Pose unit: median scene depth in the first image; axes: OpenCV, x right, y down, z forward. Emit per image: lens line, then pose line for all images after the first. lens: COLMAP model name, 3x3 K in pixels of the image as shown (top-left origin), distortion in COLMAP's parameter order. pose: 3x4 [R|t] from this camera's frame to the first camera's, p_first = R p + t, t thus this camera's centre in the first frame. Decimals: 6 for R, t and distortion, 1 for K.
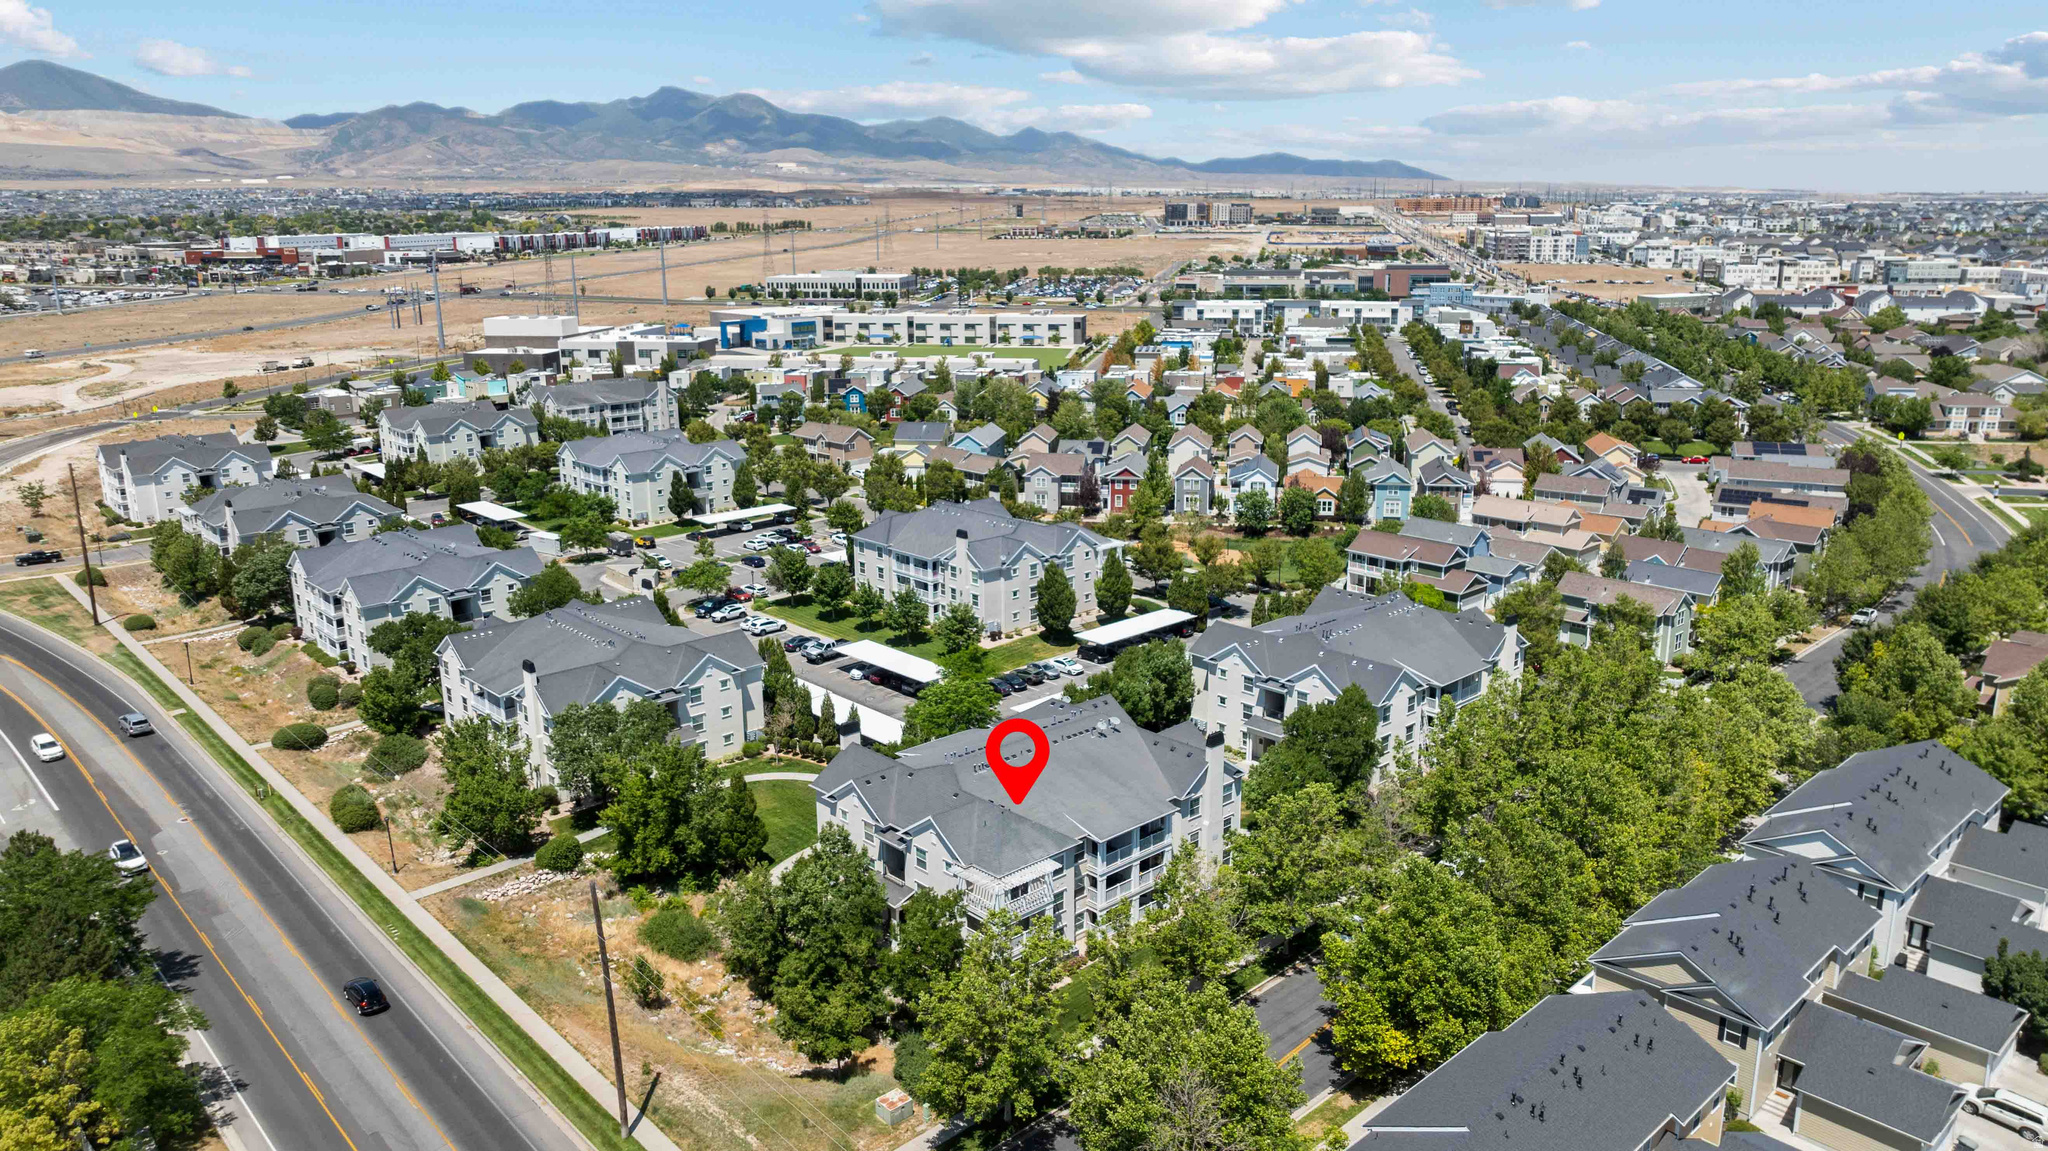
lens RADIAL K [[1431.9, 0, 1024.0], [0, 1431.9, 575.5], [0, 0, 1]] dist [-0.019187, -0.002746]
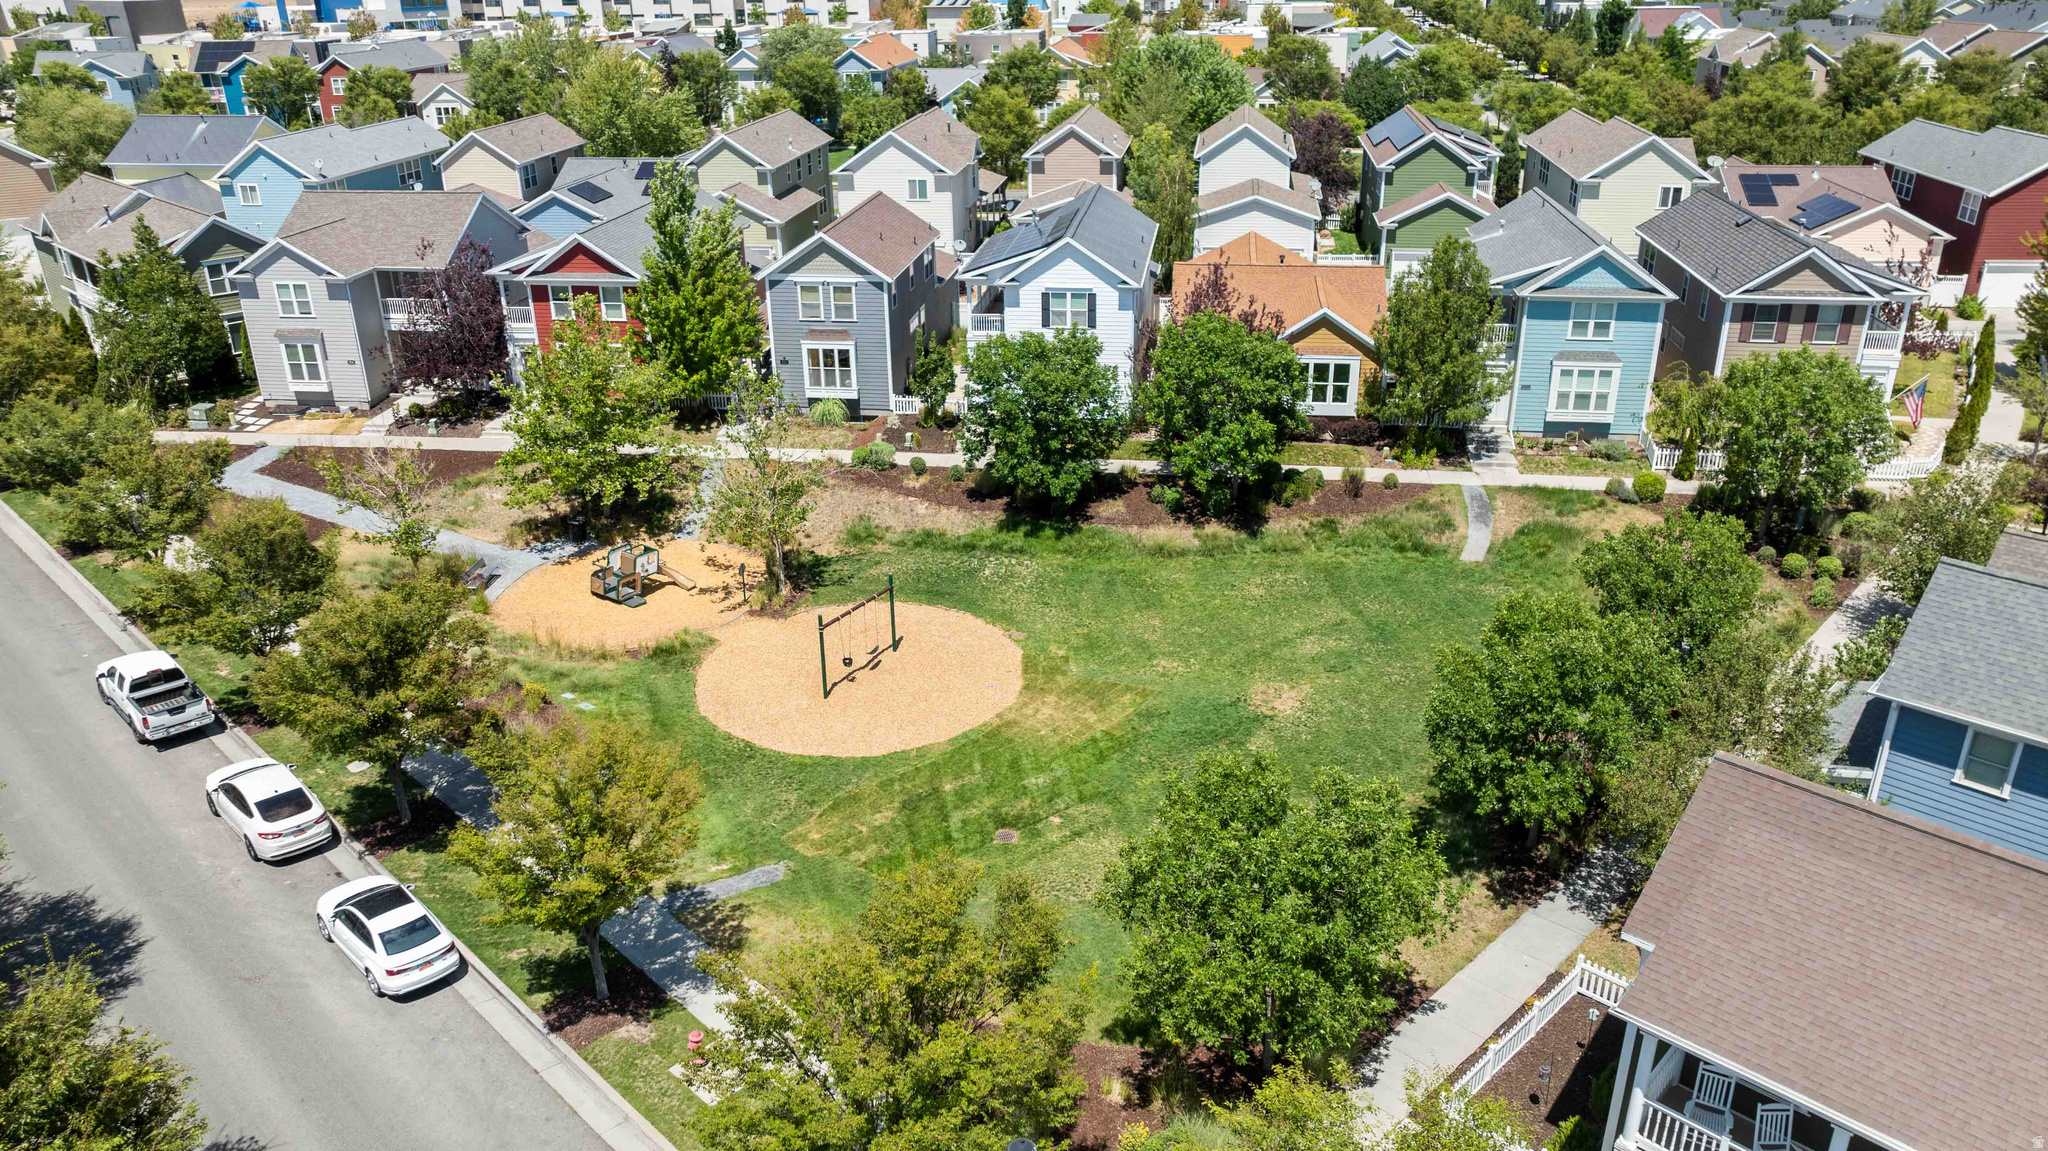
lens RADIAL K [[1431.9, 0, 1024.0], [0, 1431.9, 575.5], [0, 0, 1]] dist [-0.019187, -0.002746]
pose [[0.998829, -0.022185, 0.042995, 0.139337], [0.014938, 0.986662, 0.162094, -0.054969], [-0.046018, -0.161262, 0.985838, 0.716676]]
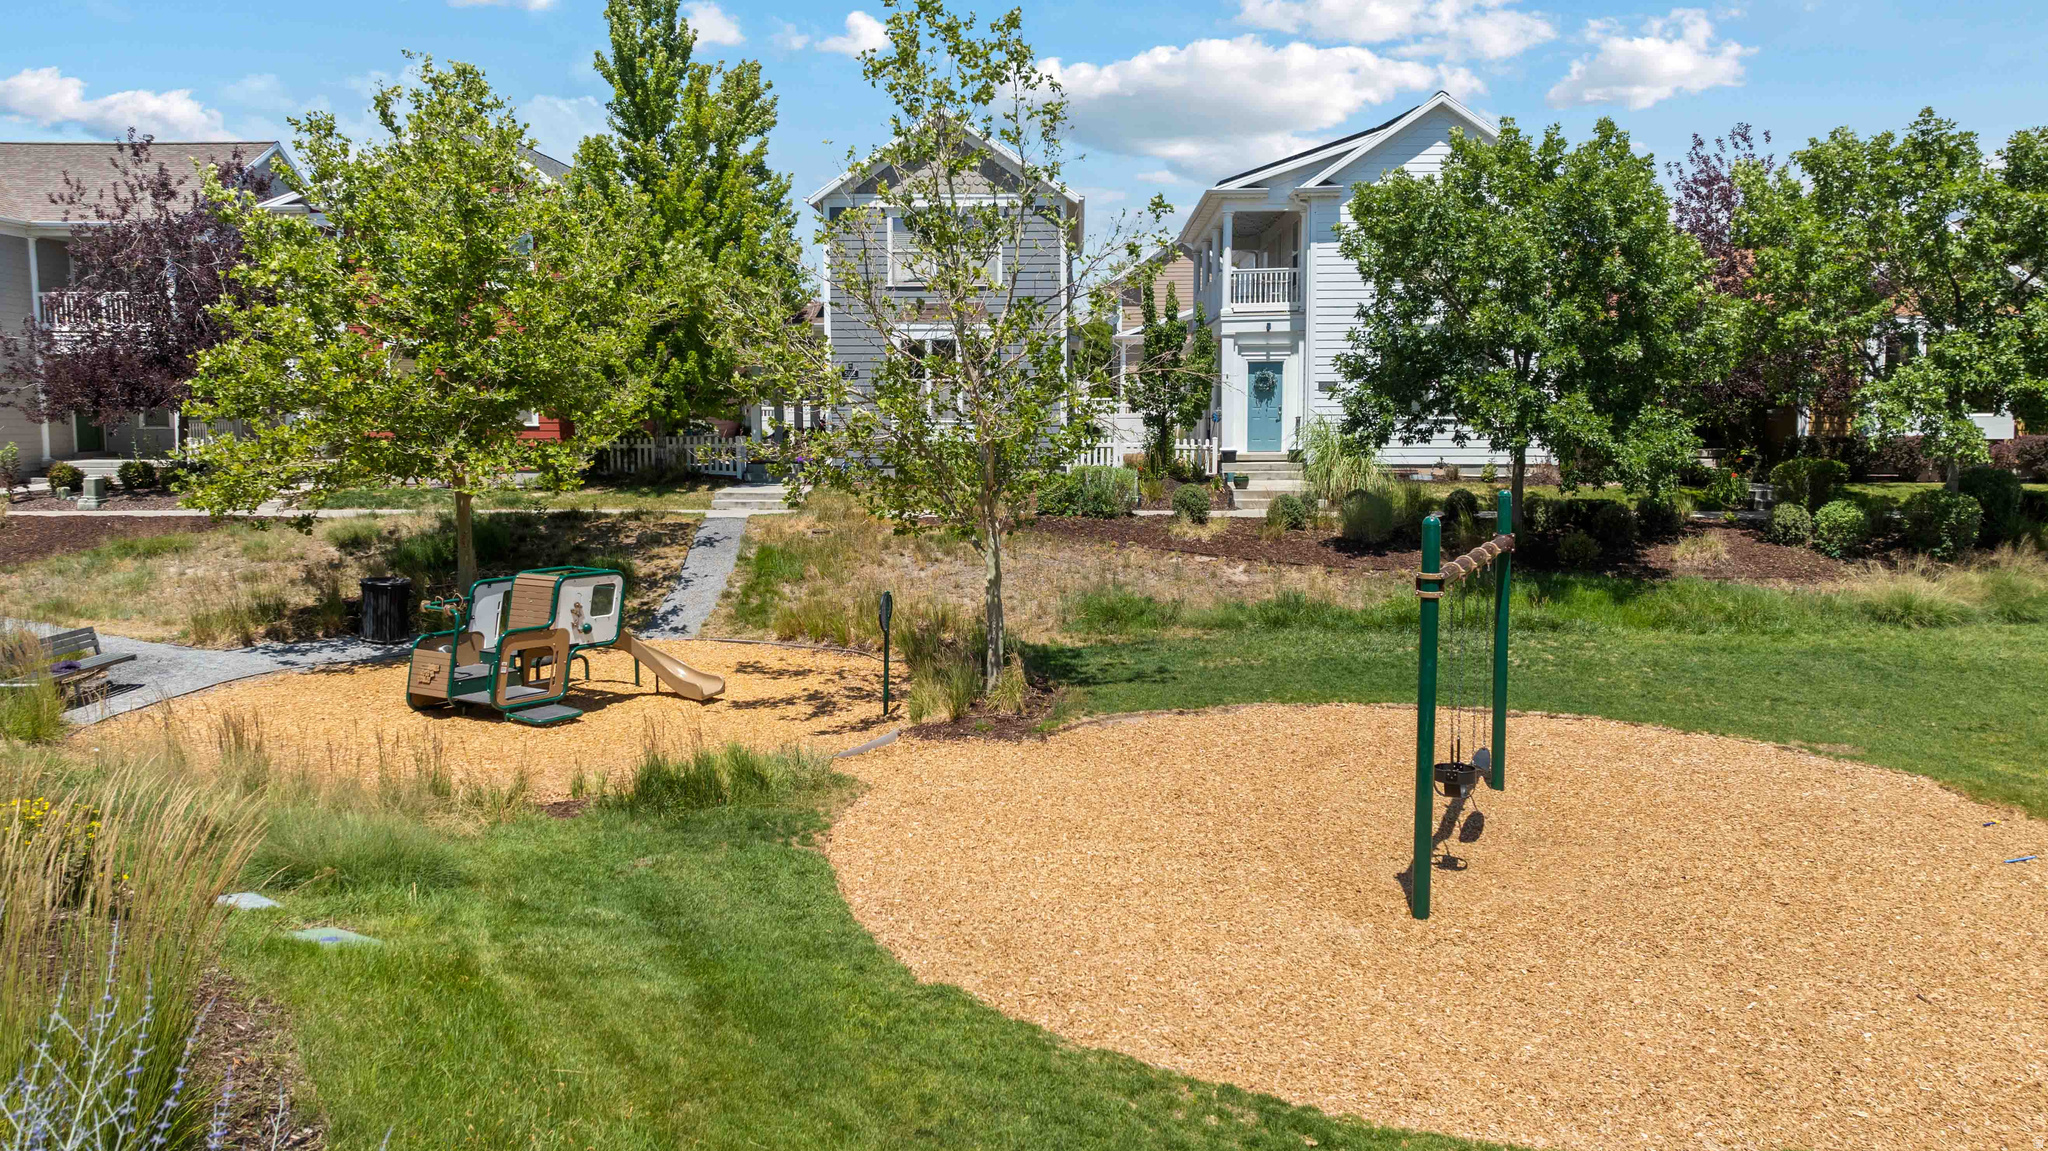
lens RADIAL K [[1431.9, 0, 1024.0], [0, 1431.9, 575.5], [0, 0, 1]] dist [-0.019187, -0.002746]
pose [[0.988474, -0.005222, 0.151301, 0.102060], [0.026531, 0.989914, -0.139163, -0.013014], [-0.149048, 0.141573, 0.978643, 0.860042]]
